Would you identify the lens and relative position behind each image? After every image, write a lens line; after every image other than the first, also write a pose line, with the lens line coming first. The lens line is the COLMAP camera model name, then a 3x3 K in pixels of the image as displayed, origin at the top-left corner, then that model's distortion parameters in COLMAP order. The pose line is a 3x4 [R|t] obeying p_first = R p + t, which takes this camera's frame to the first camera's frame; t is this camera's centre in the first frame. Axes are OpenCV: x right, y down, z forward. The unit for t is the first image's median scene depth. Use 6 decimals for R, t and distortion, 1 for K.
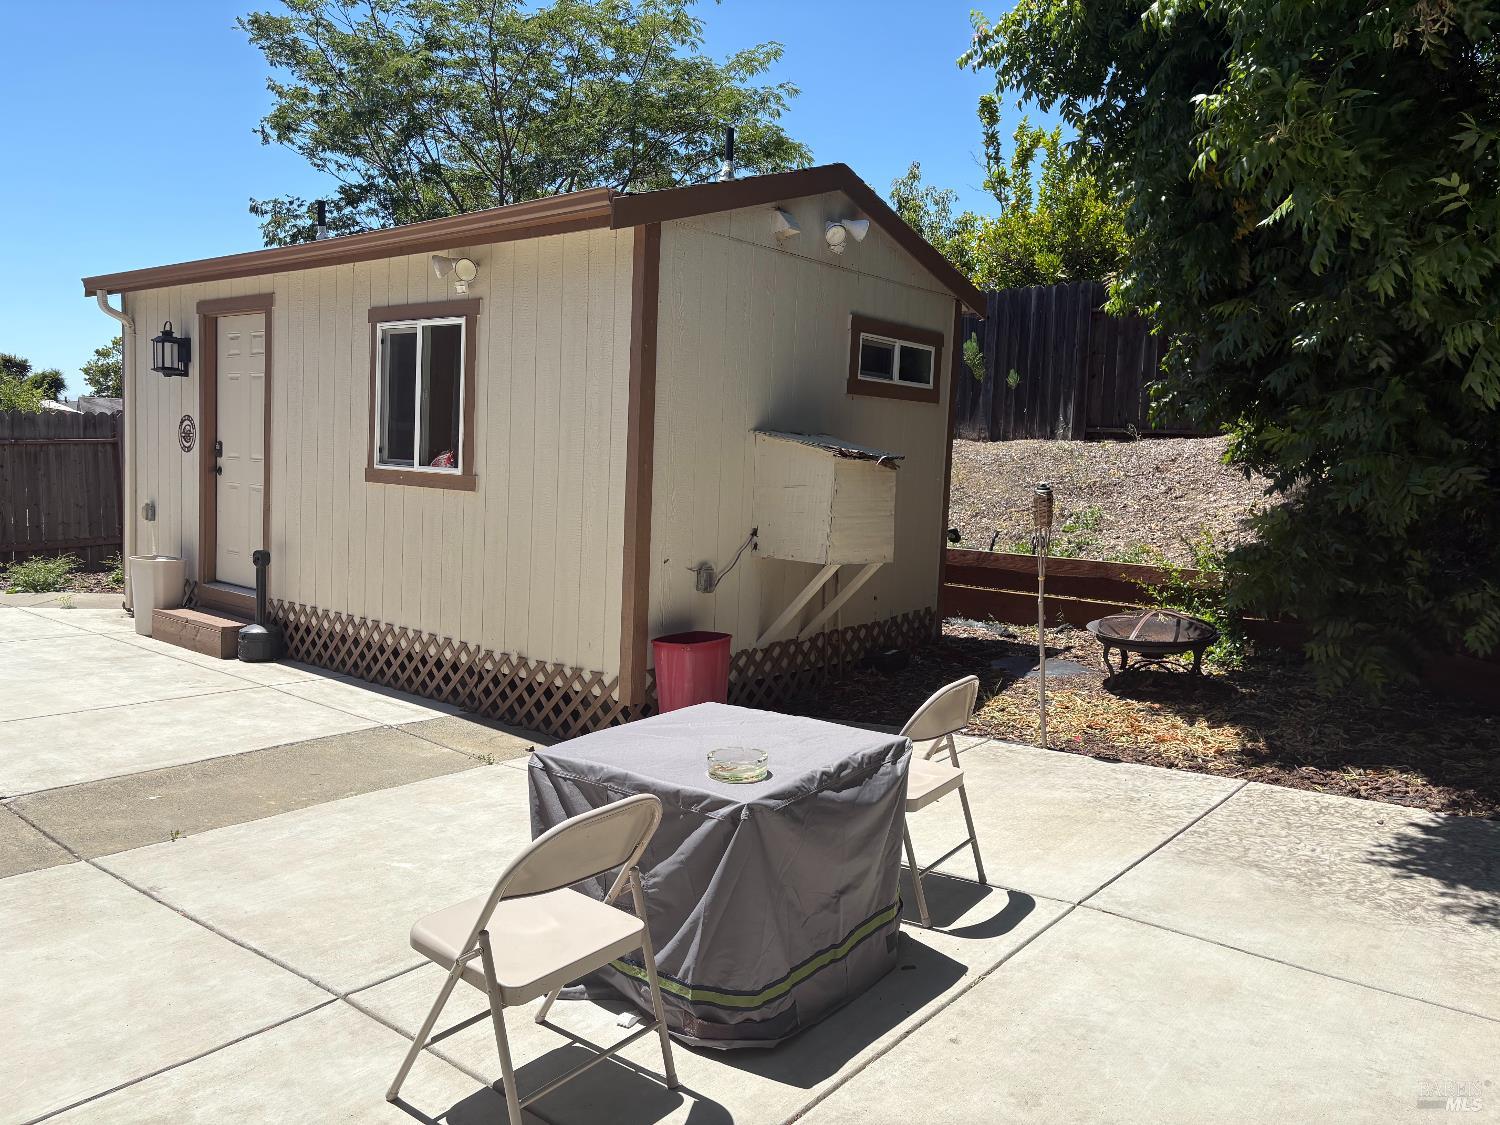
lens RADIAL K [[1110.6, 0, 754.1], [0, 1110.6, 561.3], [0, 0, 1]] dist [0.002159, -0.008458]
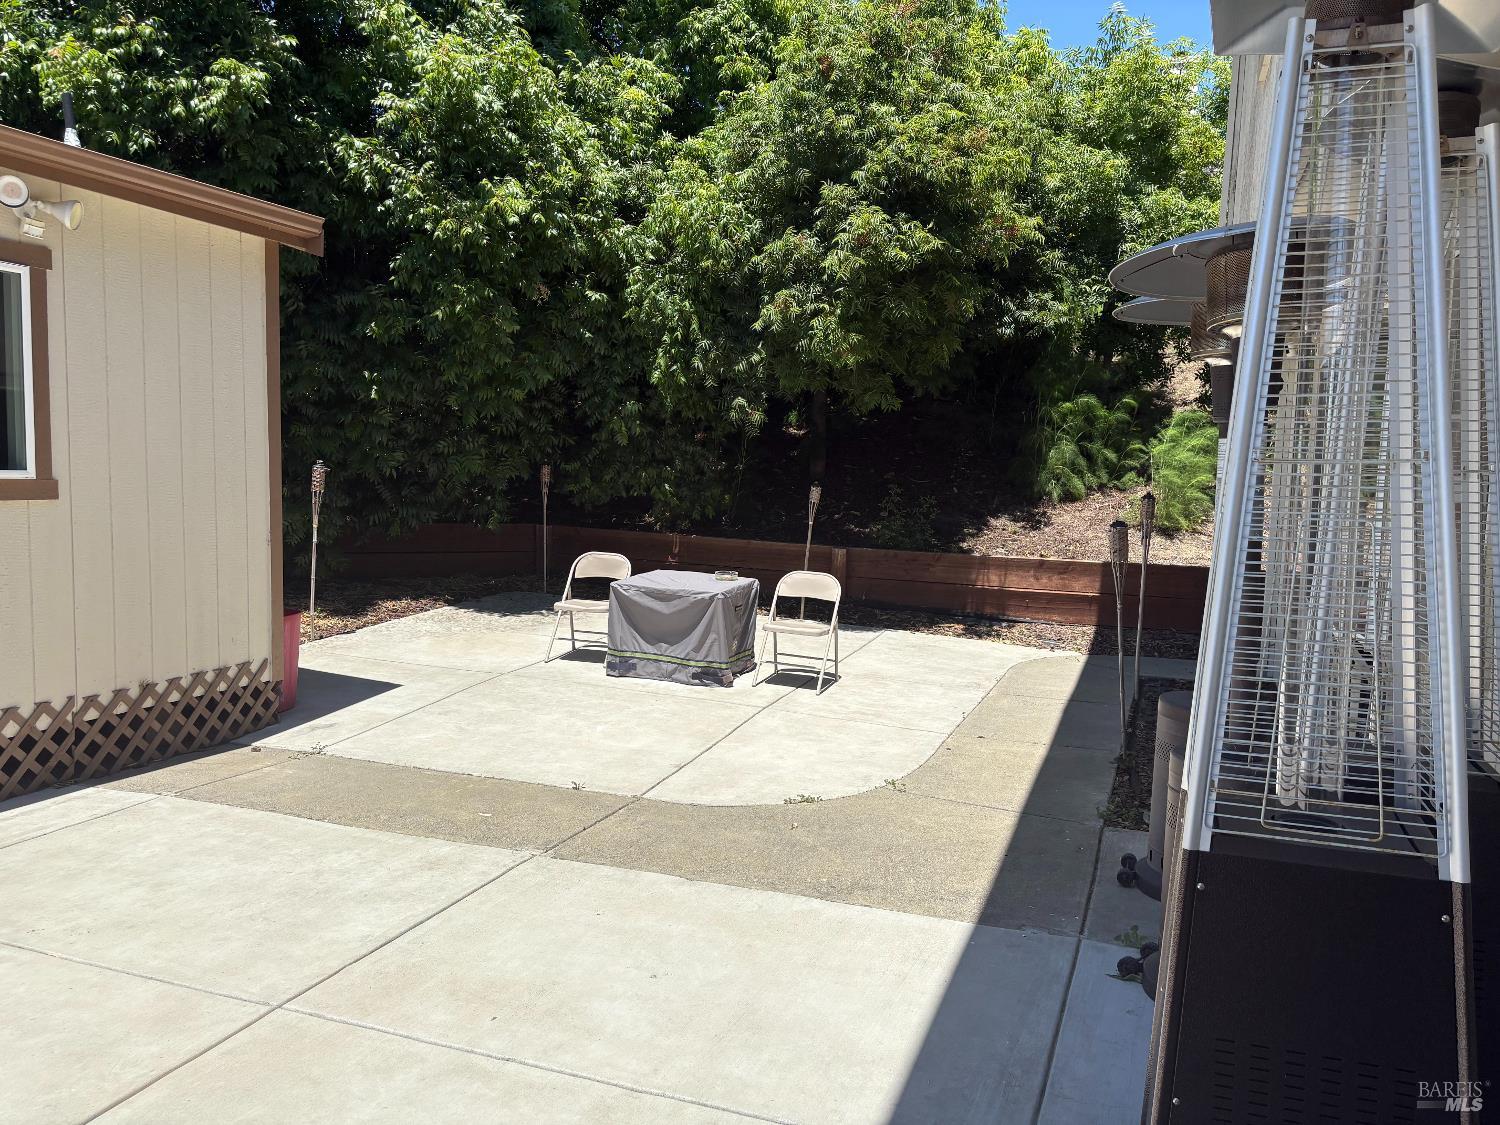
lens RADIAL K [[1110.6, 0, 757.7], [0, 1110.6, 567.0], [0, 0, 1]] dist [0.002159, -0.008458]
pose [[-0.320640, -0.129224, 0.938345, -1.109681], [0.053145, 0.986635, 0.154034, -0.107400], [-0.945709, 0.099258, -0.309487, 0.766781]]
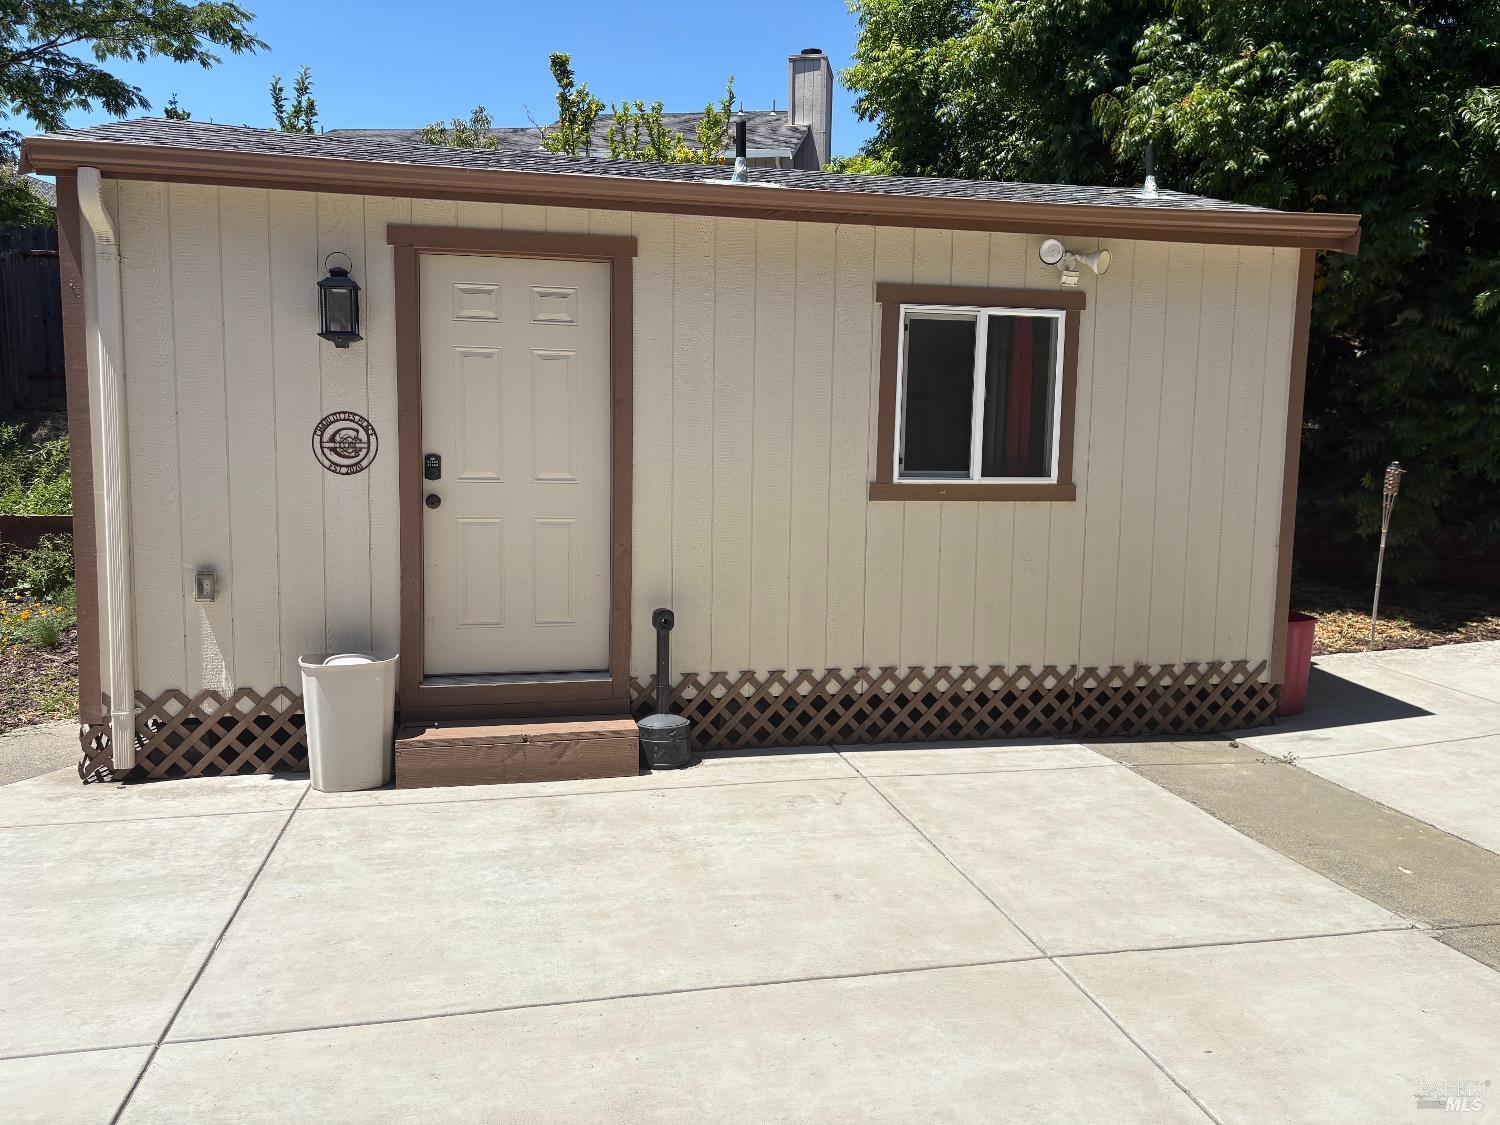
lens RADIAL K [[1110.6, 0, 743.5], [0, 1110.6, 550.4], [0, 0, 1]] dist [0.002159, -0.008458]
pose [[0.641306, -0.110401, 0.759301, -1.111561], [0.083898, 0.993750, 0.073629, -0.111201], [-0.762685, 0.016485, 0.646560, 0.599204]]
